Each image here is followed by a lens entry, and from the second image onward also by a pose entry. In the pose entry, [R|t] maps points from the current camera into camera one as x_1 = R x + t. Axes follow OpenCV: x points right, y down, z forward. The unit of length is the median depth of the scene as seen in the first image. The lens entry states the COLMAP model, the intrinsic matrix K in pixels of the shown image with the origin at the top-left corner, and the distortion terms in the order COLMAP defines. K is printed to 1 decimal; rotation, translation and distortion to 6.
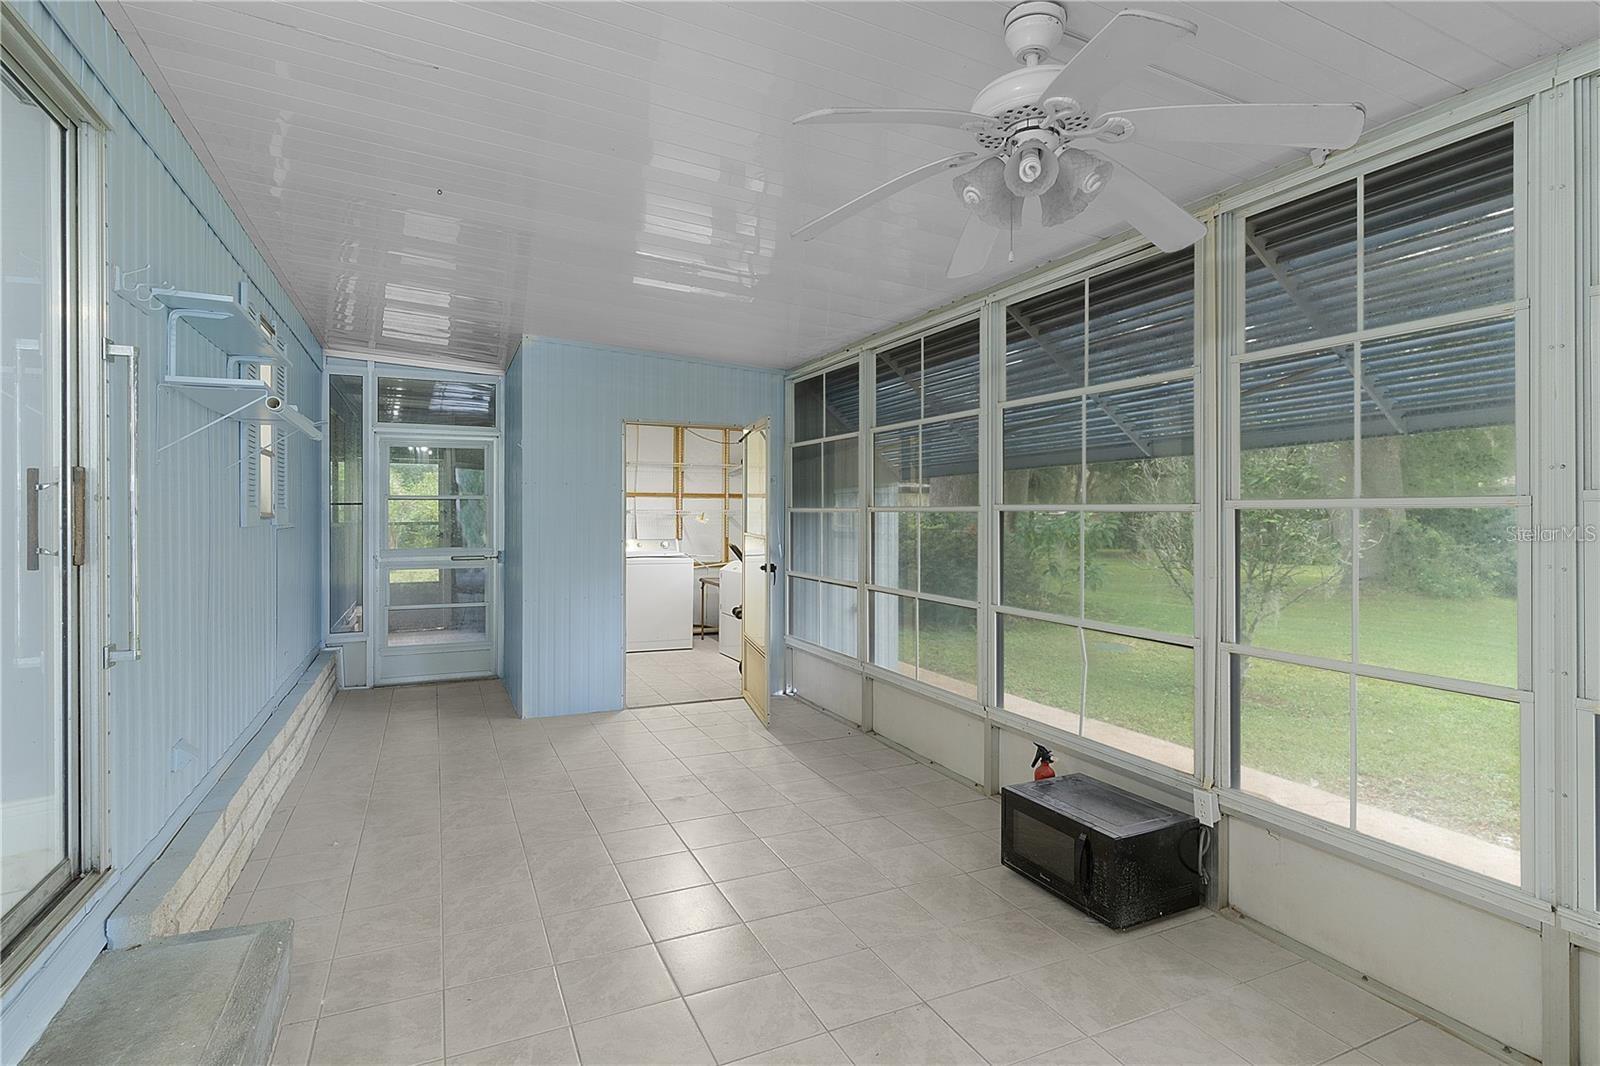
lens RADIAL K [[771.6, 0, 798.8], [0, 771.6, 523.7], [0, 0, 1]] dist [0.003619, -0.001101]
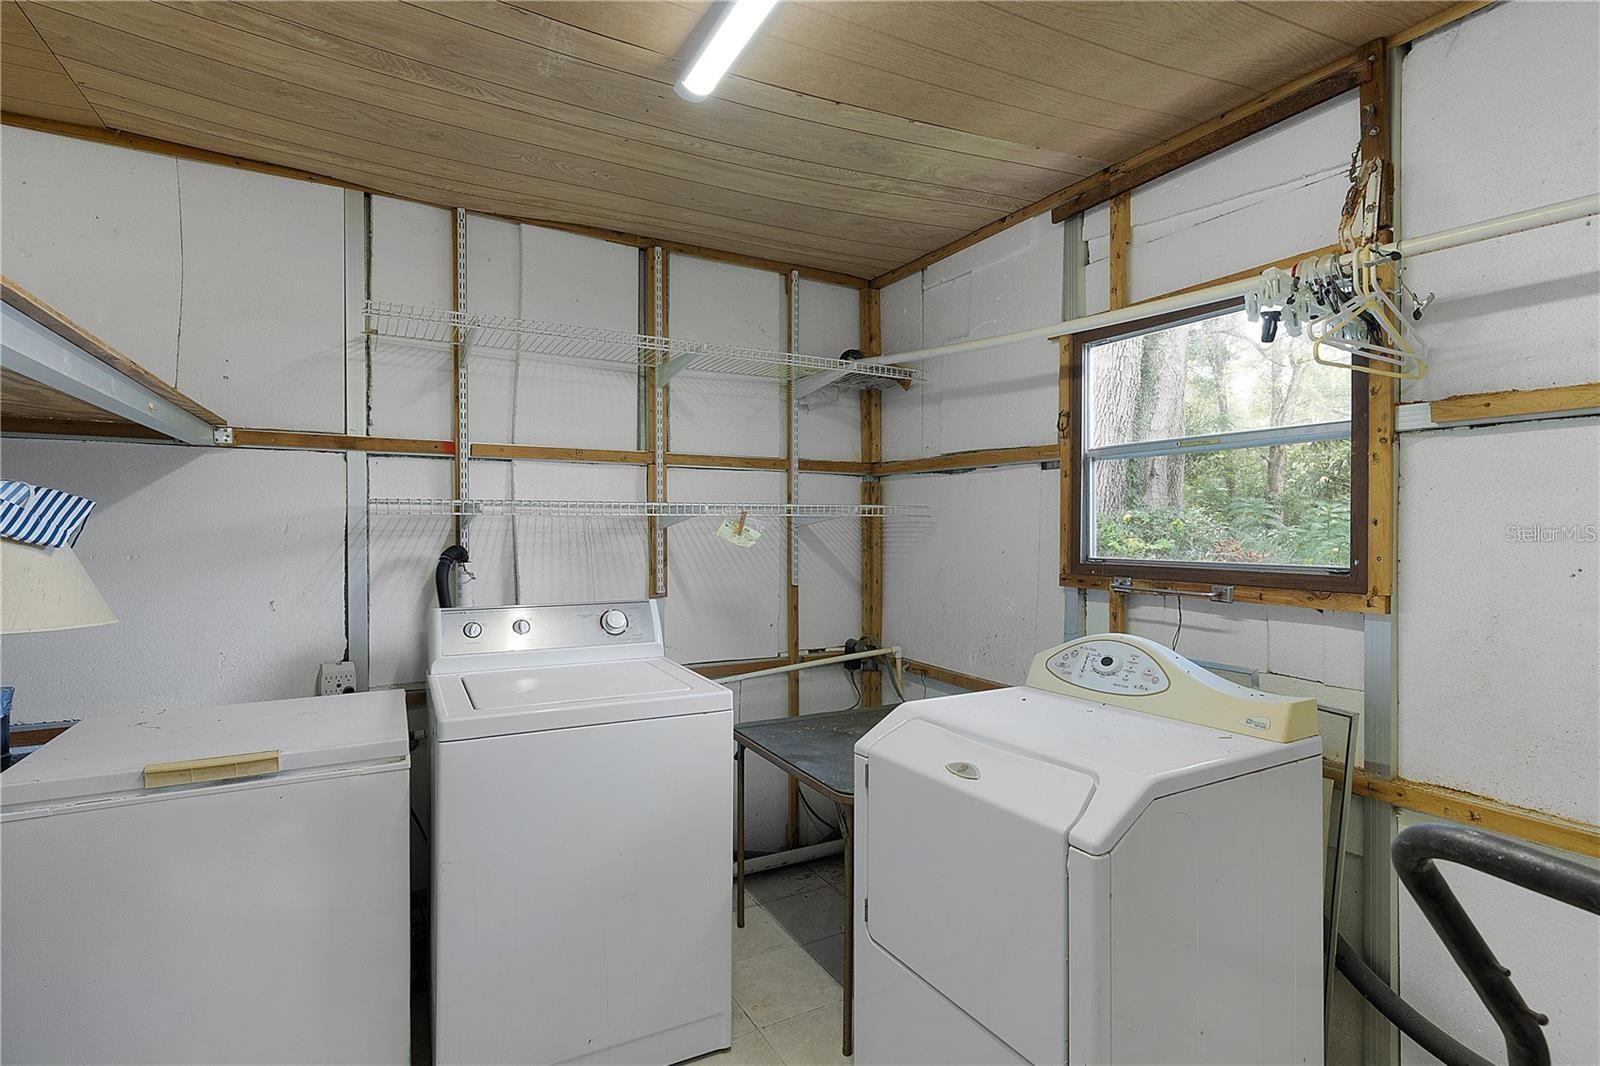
lens RADIAL K [[771.6, 0, 798.5], [0, 771.6, 532.8], [0, 0, 1]] dist [0.003619, -0.001101]
pose [[0.999122, -0.006539, 0.041376, -0.109158], [0.006602, 0.999977, -0.001400, -0.005380], [-0.041366, 0.001672, 0.999143, 0.677395]]
